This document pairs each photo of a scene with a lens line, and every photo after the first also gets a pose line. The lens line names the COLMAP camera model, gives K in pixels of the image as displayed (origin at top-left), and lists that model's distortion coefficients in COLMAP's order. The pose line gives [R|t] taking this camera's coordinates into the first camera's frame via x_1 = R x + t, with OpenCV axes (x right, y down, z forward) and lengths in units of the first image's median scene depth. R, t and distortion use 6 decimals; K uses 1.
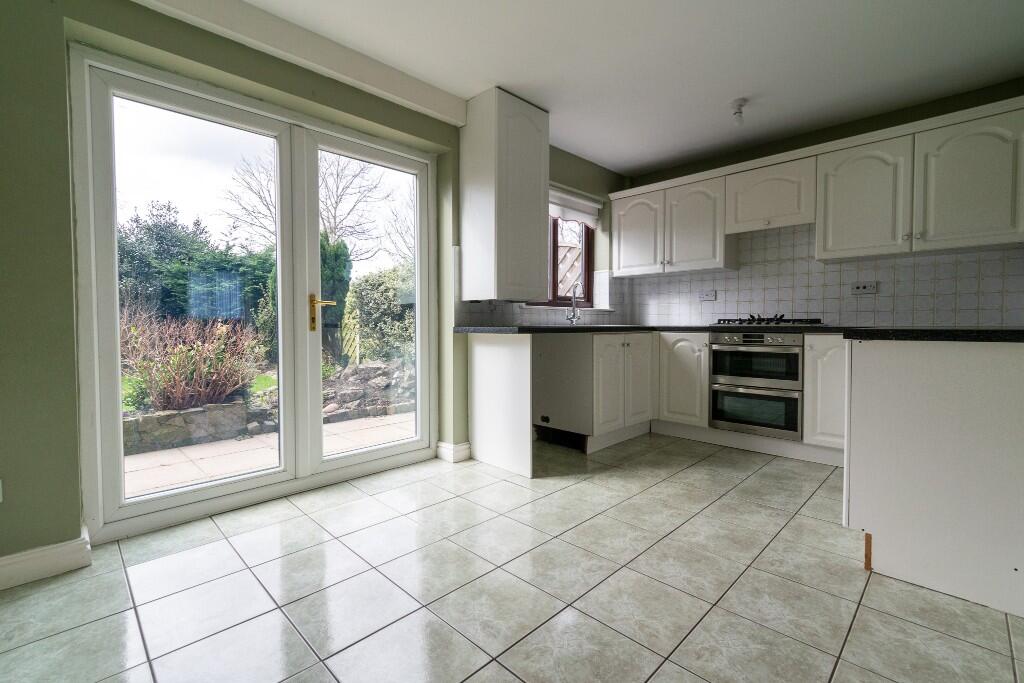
lens RADIAL K [[452.0, 0, 512.6], [0, 452.0, 336.8], [0, 0, 1]] dist [0.002130, -0.000227]
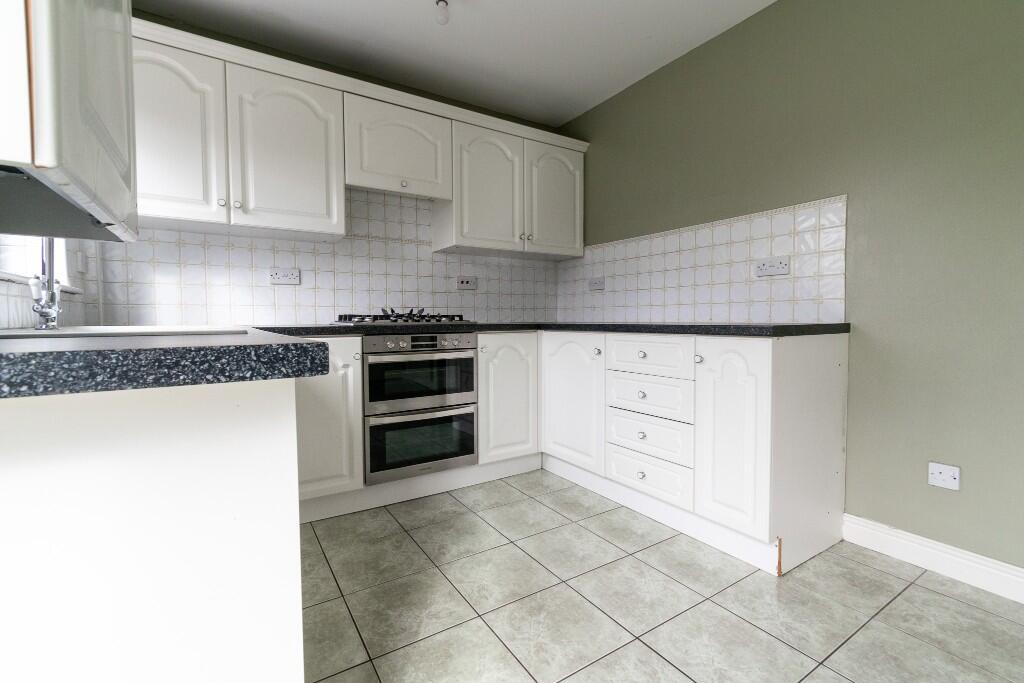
lens RADIAL K [[452.0, 0, 512.9], [0, 452.0, 337.2], [0, 0, 1]] dist [0.002130, -0.000227]
pose [[0.210711, -0.040582, 0.976706, -0.132688], [0.034229, 0.998831, 0.034117, -0.023019], [-0.976949, 0.026243, 0.211854, 0.702470]]
